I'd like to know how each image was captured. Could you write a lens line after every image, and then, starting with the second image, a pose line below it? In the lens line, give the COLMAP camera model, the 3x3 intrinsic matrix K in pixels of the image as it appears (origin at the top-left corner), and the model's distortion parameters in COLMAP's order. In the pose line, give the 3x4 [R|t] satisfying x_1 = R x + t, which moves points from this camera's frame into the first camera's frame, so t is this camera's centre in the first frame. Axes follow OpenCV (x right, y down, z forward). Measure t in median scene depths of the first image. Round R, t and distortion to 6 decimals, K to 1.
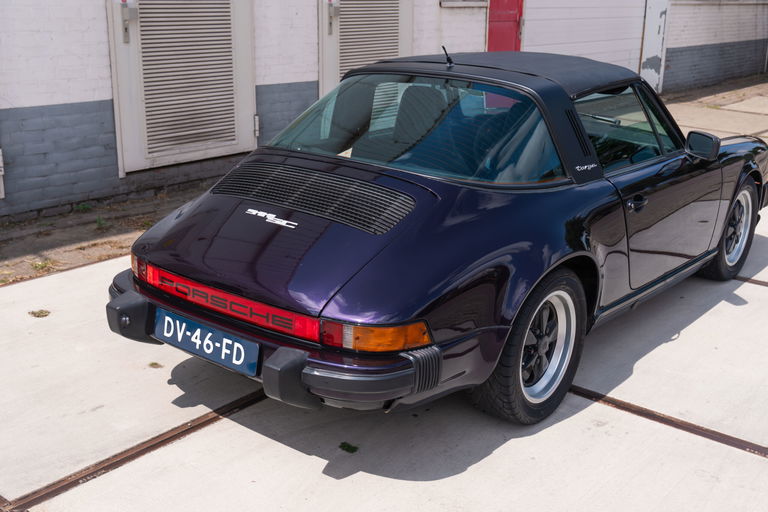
lens RADIAL K [[889.2, 0, 382.1], [0, 889.2, 257.5], [0, 0, 1]] dist [0.031187, 0.000000]
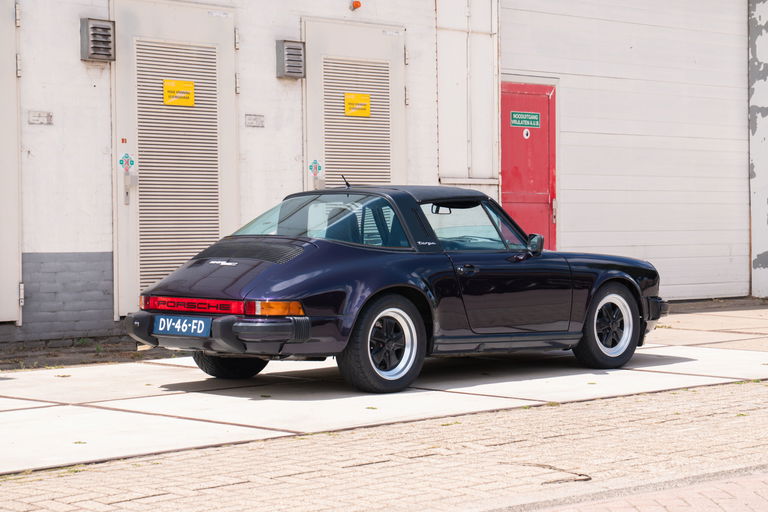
lens RADIAL K [[1769.7, 0, 382.4], [0, 1769.7, 261.5], [0, 0, 1]] dist [0.441620, 0.000000]
pose [[0.995337, -0.022158, -0.093876, 0.268007], [-0.003949, 0.963079, -0.269189, 0.465453], [0.096374, 0.268305, 0.958501, -1.205118]]
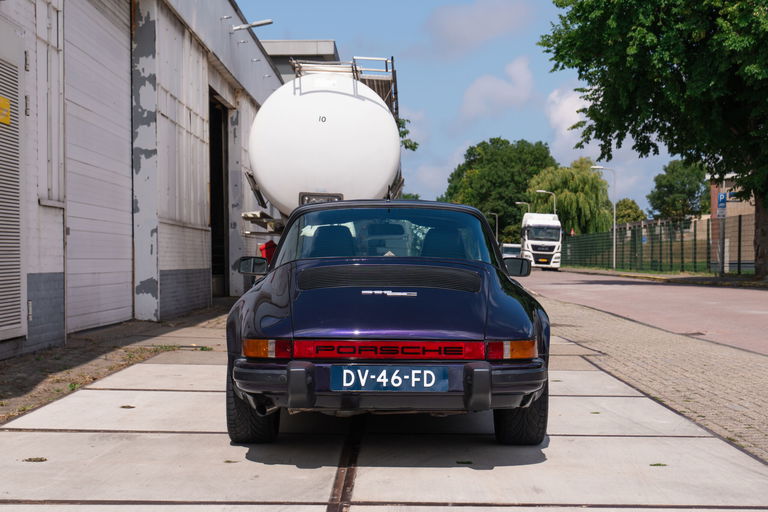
lens RADIAL K [[1325.4, 0, 385.7], [0, 1325.4, 260.3], [0, 0, 1]] dist [0.055355, 0.000000]
pose [[0.783099, -0.022354, 0.621495, -0.712008], [0.195563, 0.957508, -0.211974, 0.171031], [-0.590348, 0.287538, 0.754196, -0.258318]]
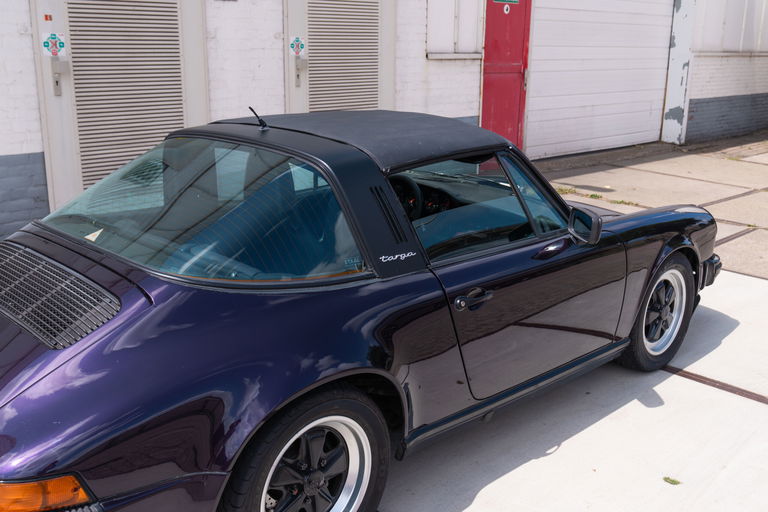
lens RADIAL K [[795.6, 0, 376.2], [0, 795.6, 258.9], [0, 0, 1]] dist [0.015062, 0.000000]
pose [[0.992594, 0.028635, -0.118058, 0.178588], [-0.031743, 0.999195, -0.024526, -0.048867], [0.117261, 0.028092, 0.992704, 0.165280]]
